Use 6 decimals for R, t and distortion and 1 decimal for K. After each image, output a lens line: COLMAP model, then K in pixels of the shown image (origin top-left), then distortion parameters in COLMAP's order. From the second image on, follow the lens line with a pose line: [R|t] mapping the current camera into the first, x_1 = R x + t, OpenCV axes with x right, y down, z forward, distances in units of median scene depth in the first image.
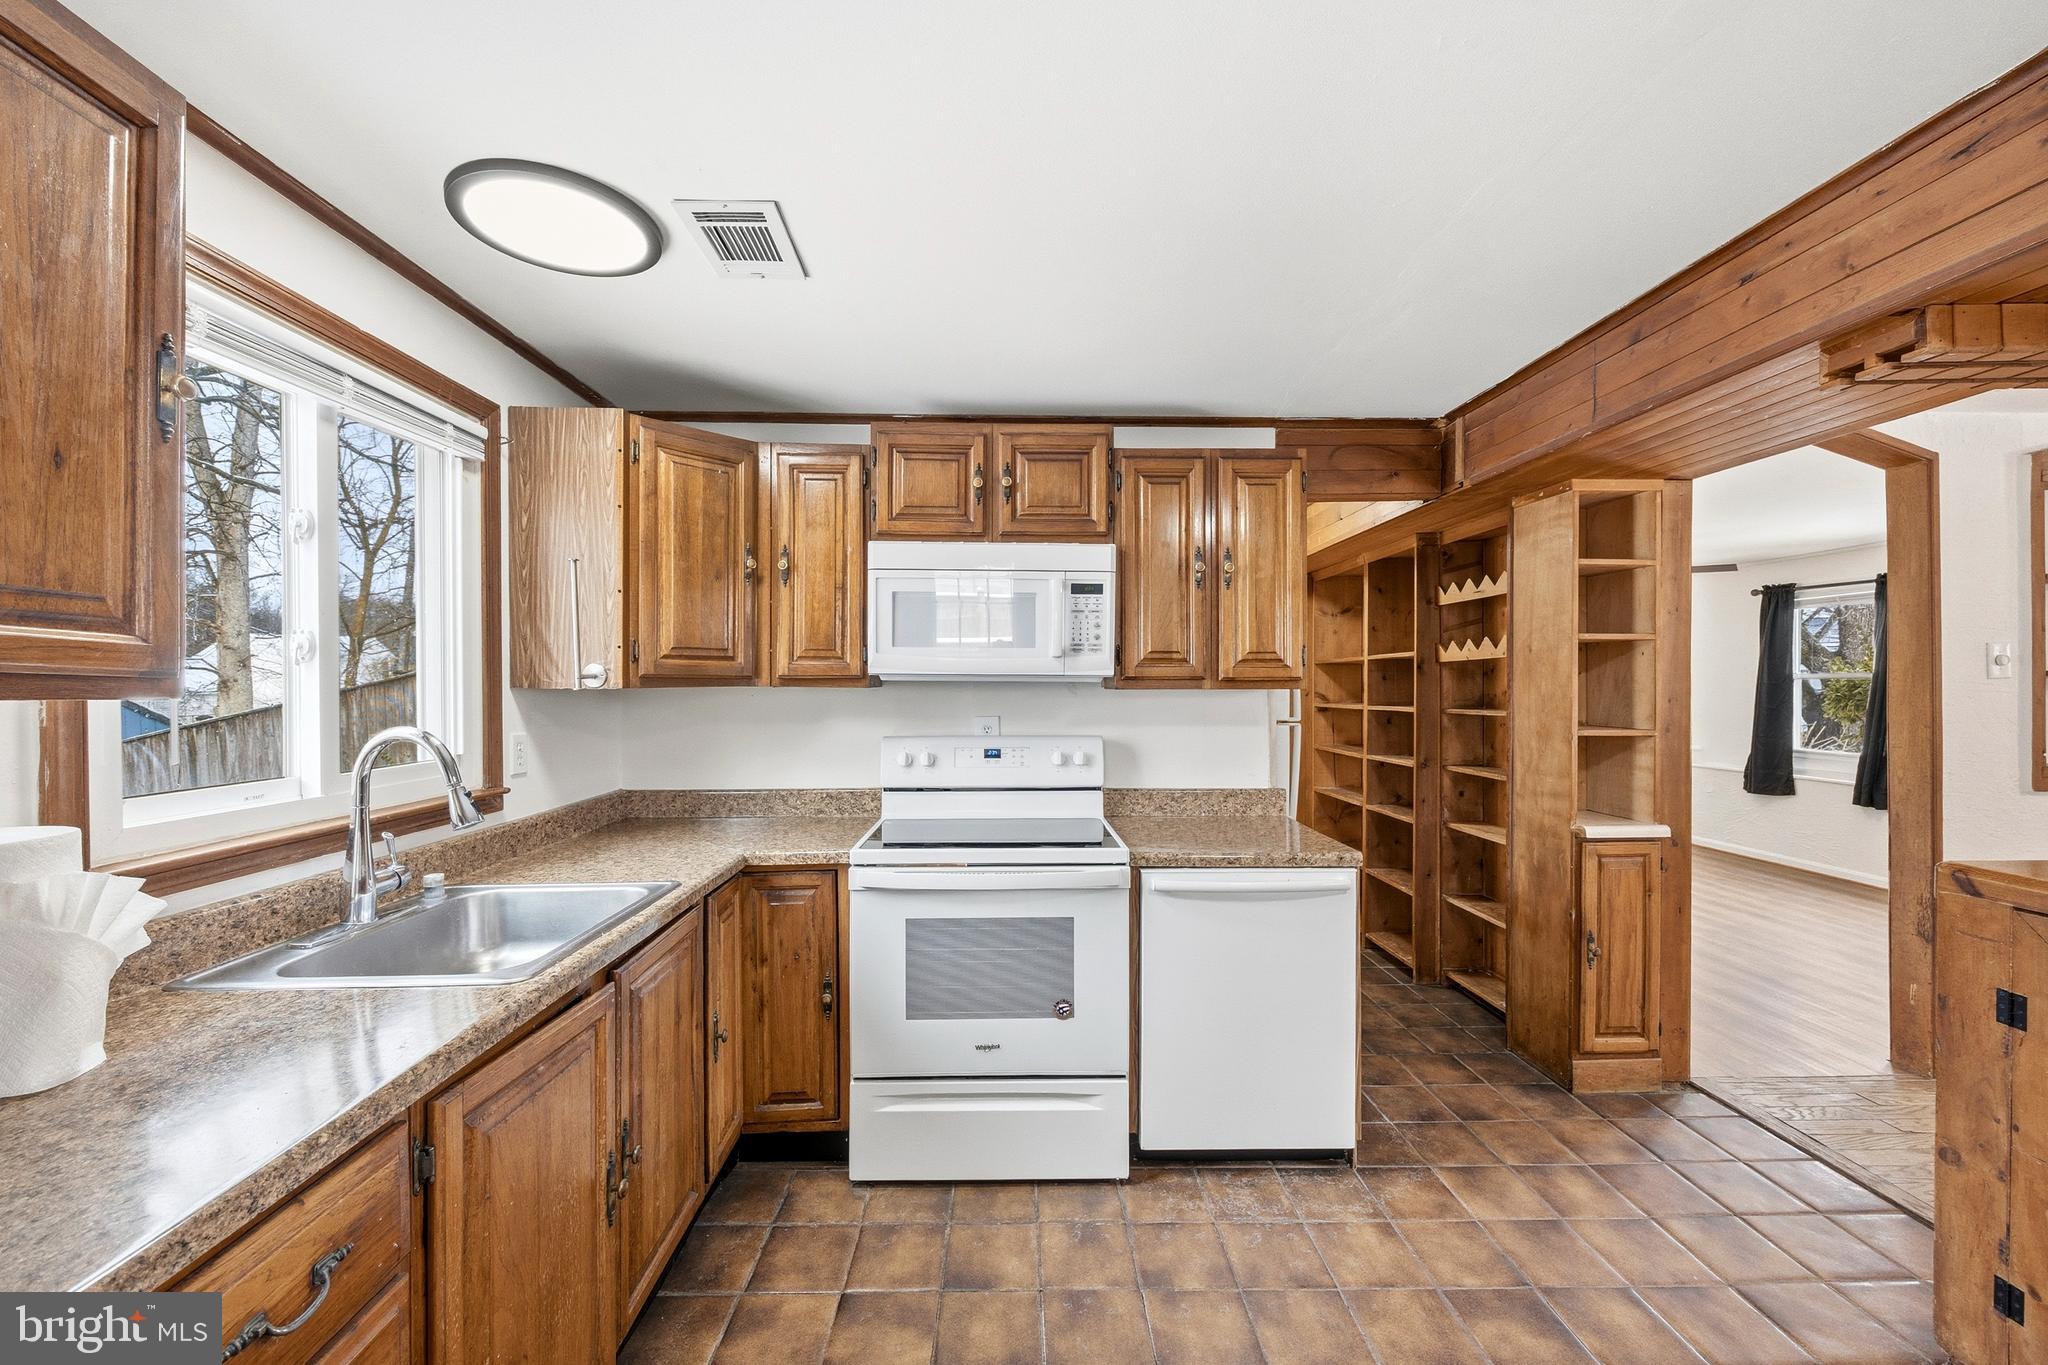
lens RADIAL K [[787.6, 0, 1015.7], [0, 787.6, 692.9], [0, 0, 1]] dist [-0.005394, 0.000767]
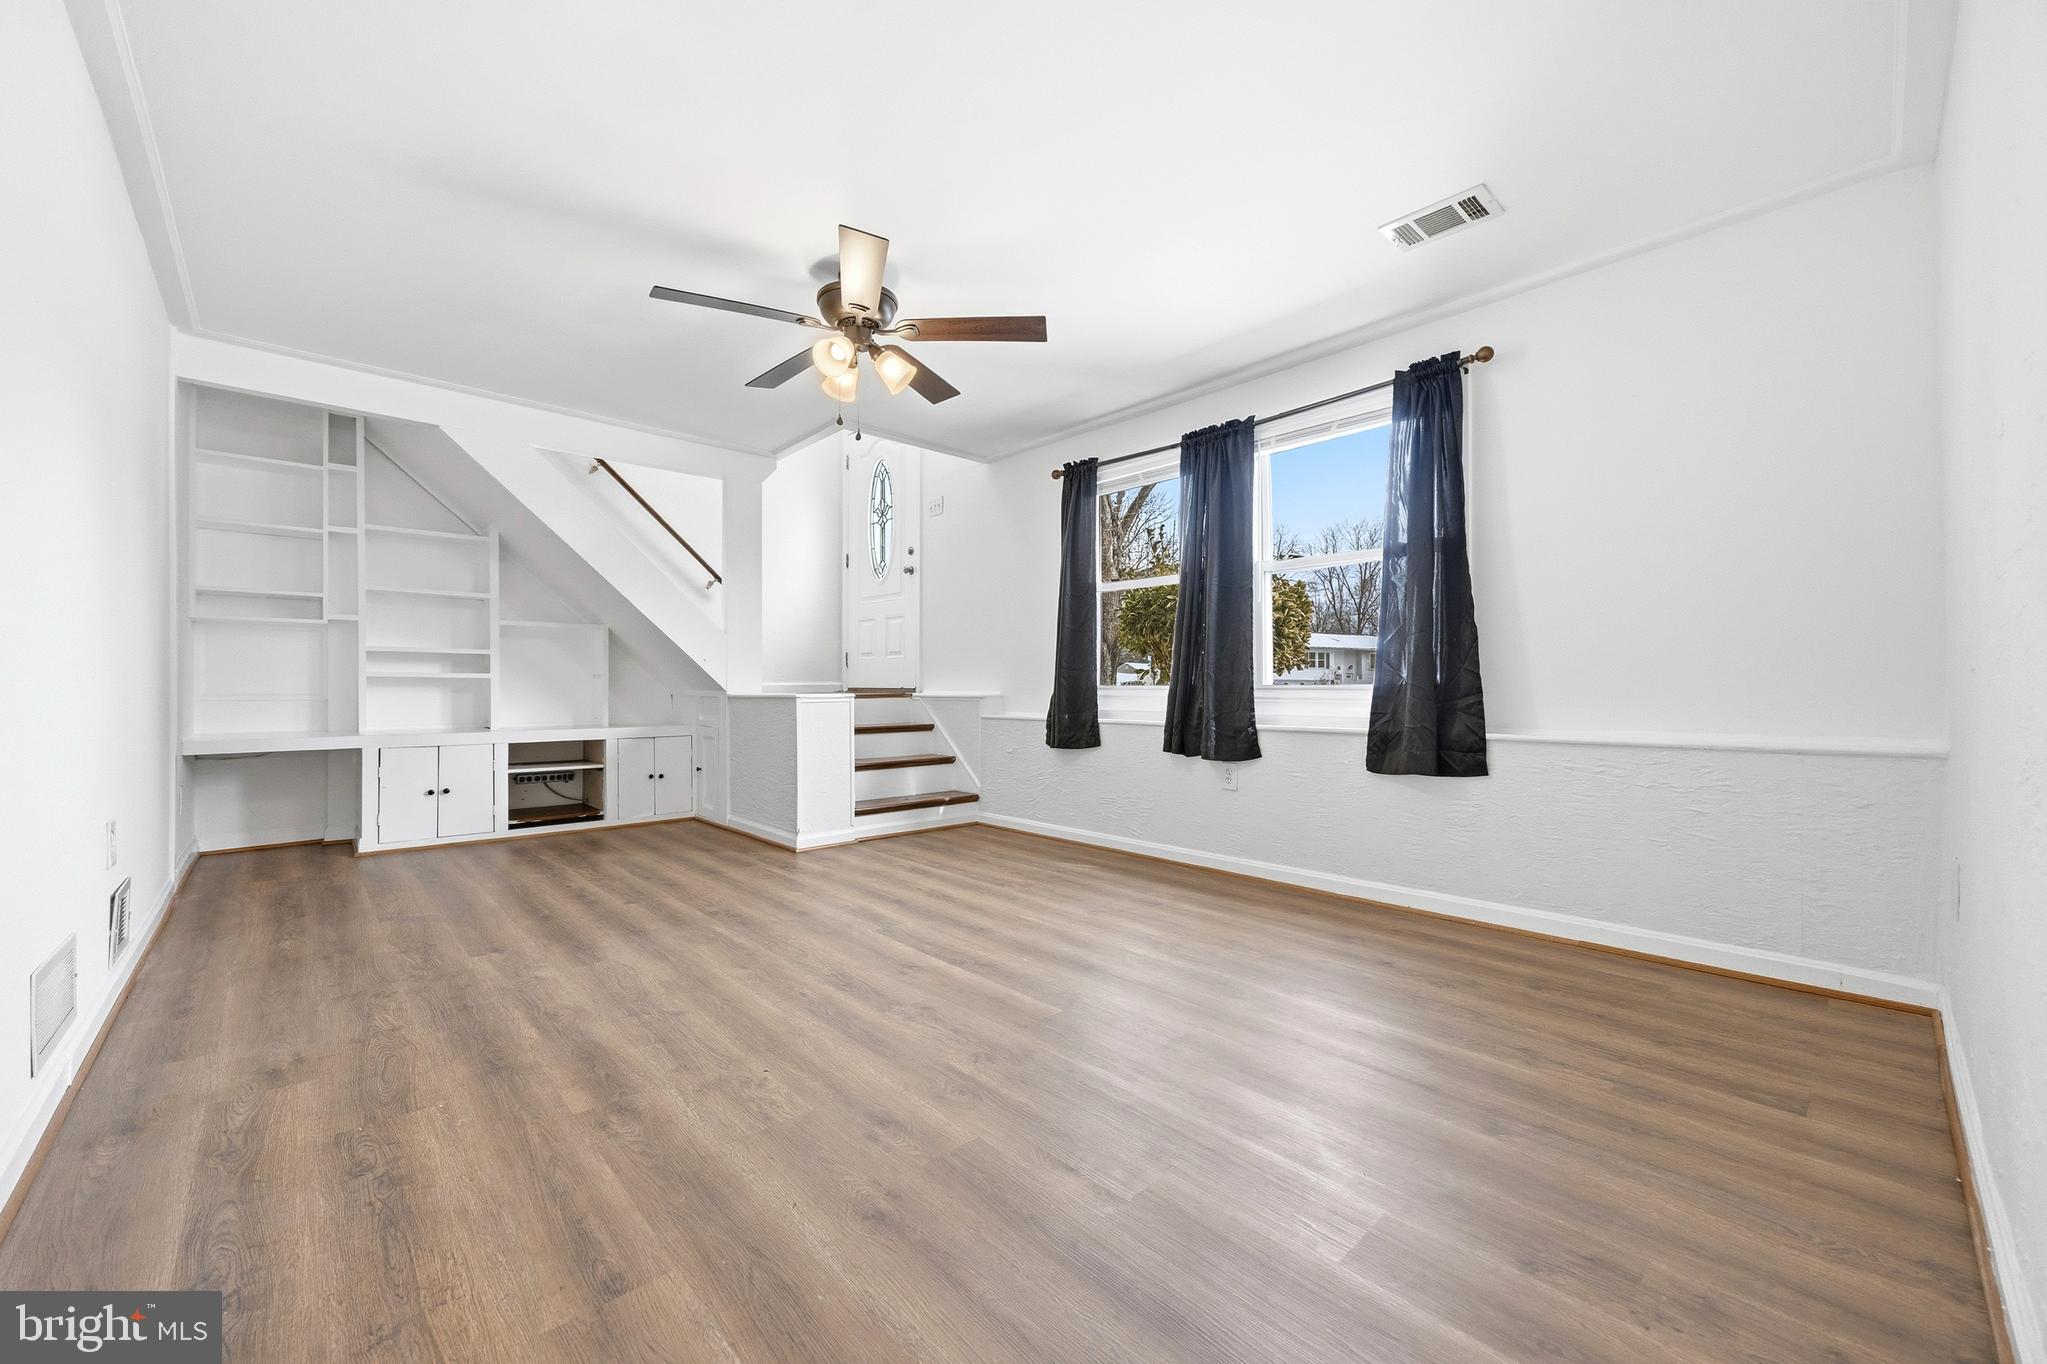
lens RADIAL K [[787.2, 0, 1002.4], [0, 787.2, 681.5], [0, 0, 1]] dist [-0.005394, 0.000767]
pose [[0.754500, 0.009531, 0.656231, 1.181914], [0.003236, 0.999828, -0.018243, 0.216066], [-0.656292, 0.015888, 0.754339, 1.340173]]
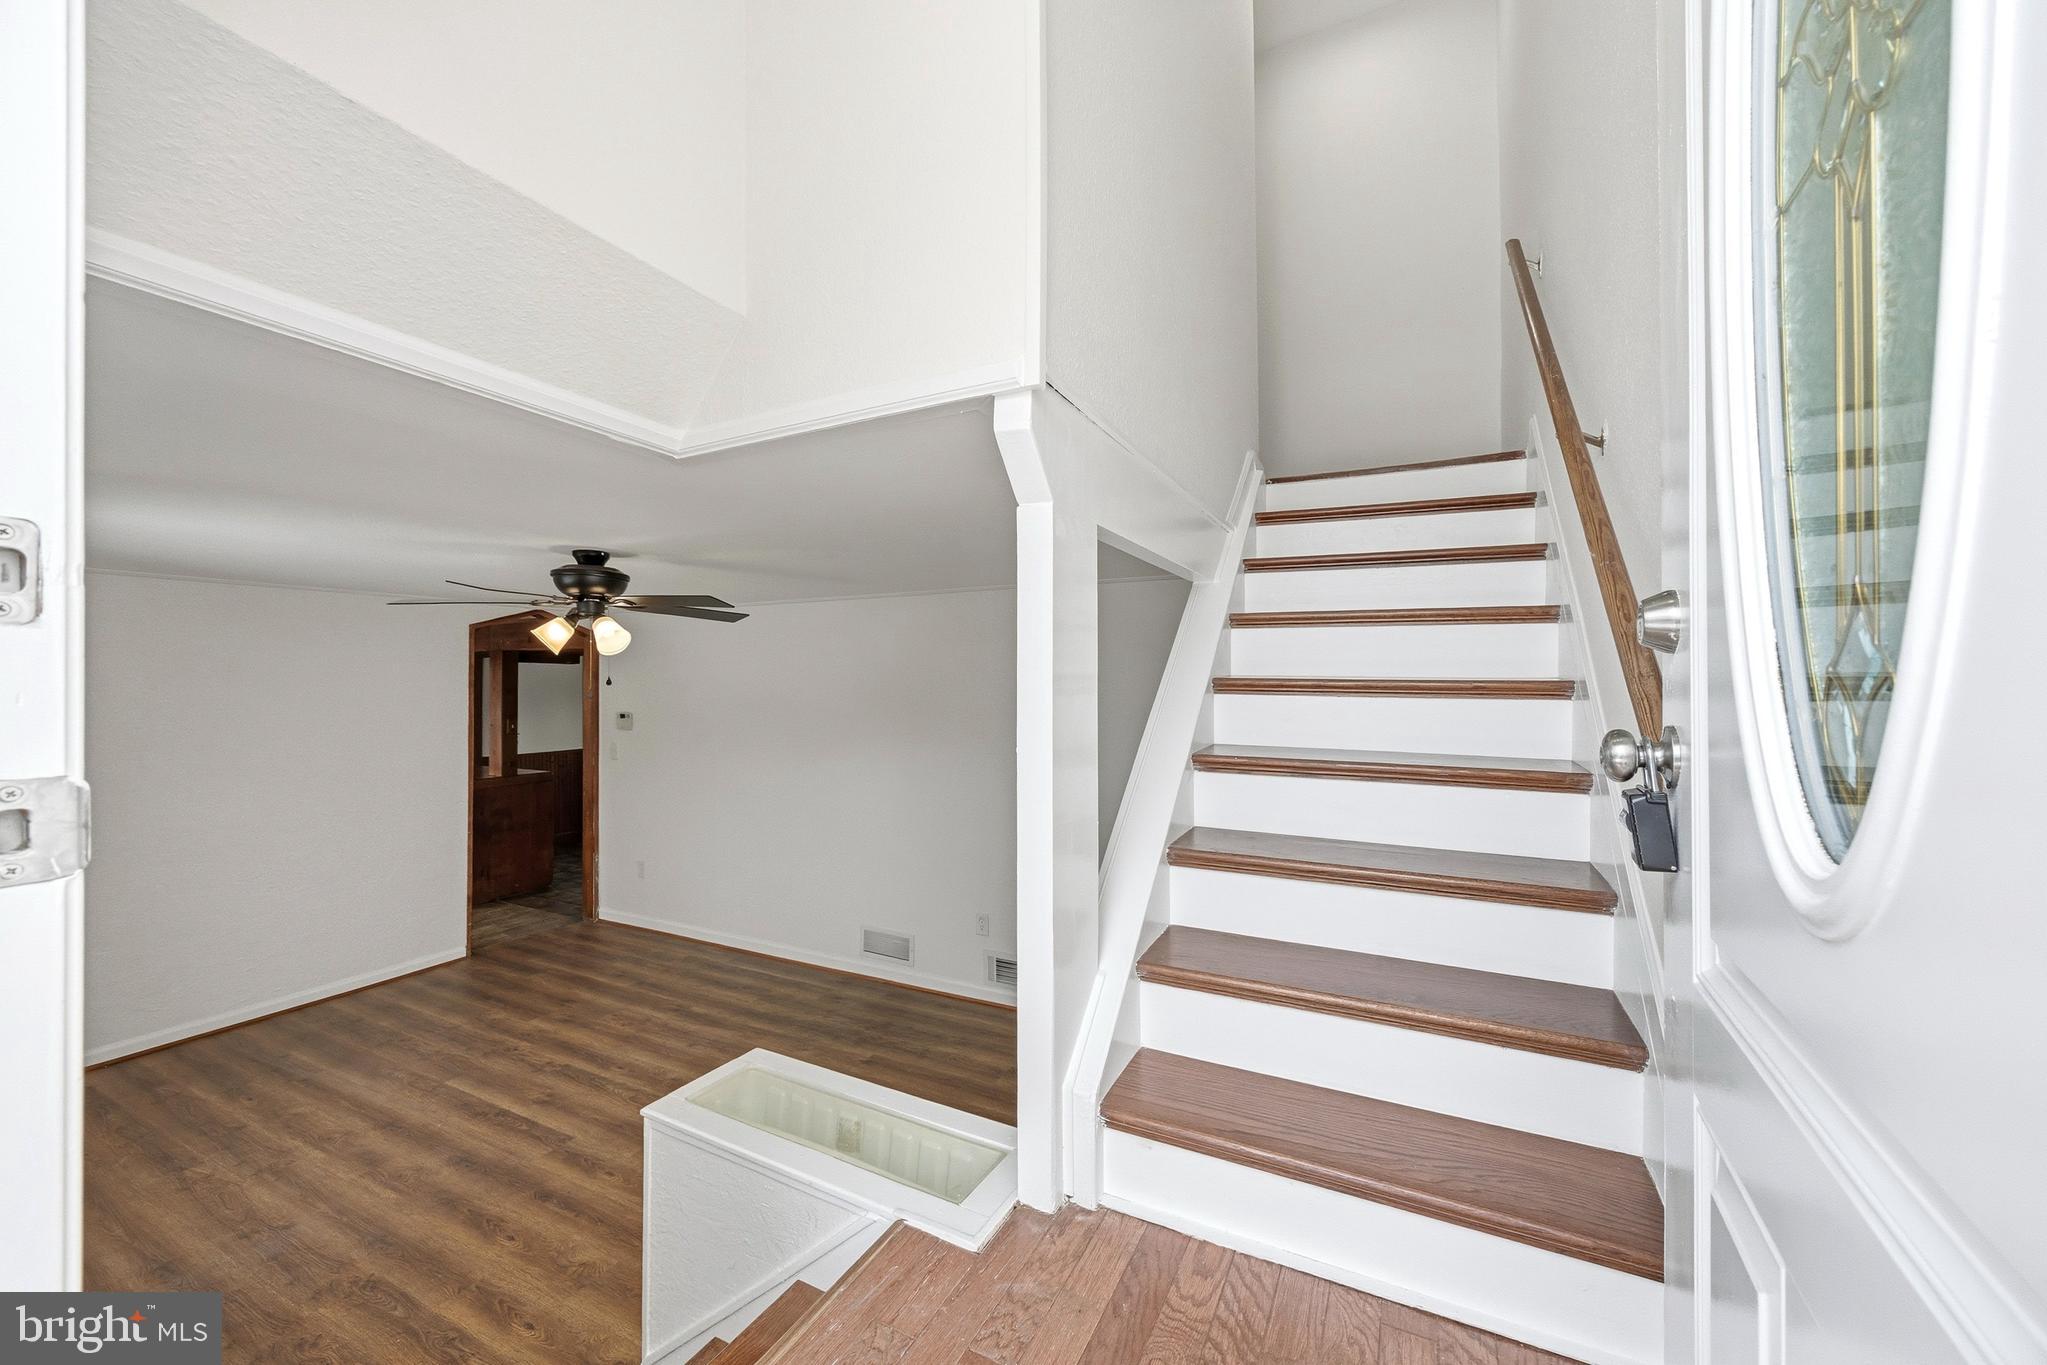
lens RADIAL K [[787.2, 0, 1033.0], [0, 787.2, 683.3], [0, 0, 1]] dist [-0.005394, 0.000767]
pose [[-0.455520, 0.003523, -0.890219, 2.718623], [-0.012648, 0.999866, 0.010429, -0.245896], [0.890136, 0.016010, -0.455414, 3.769381]]
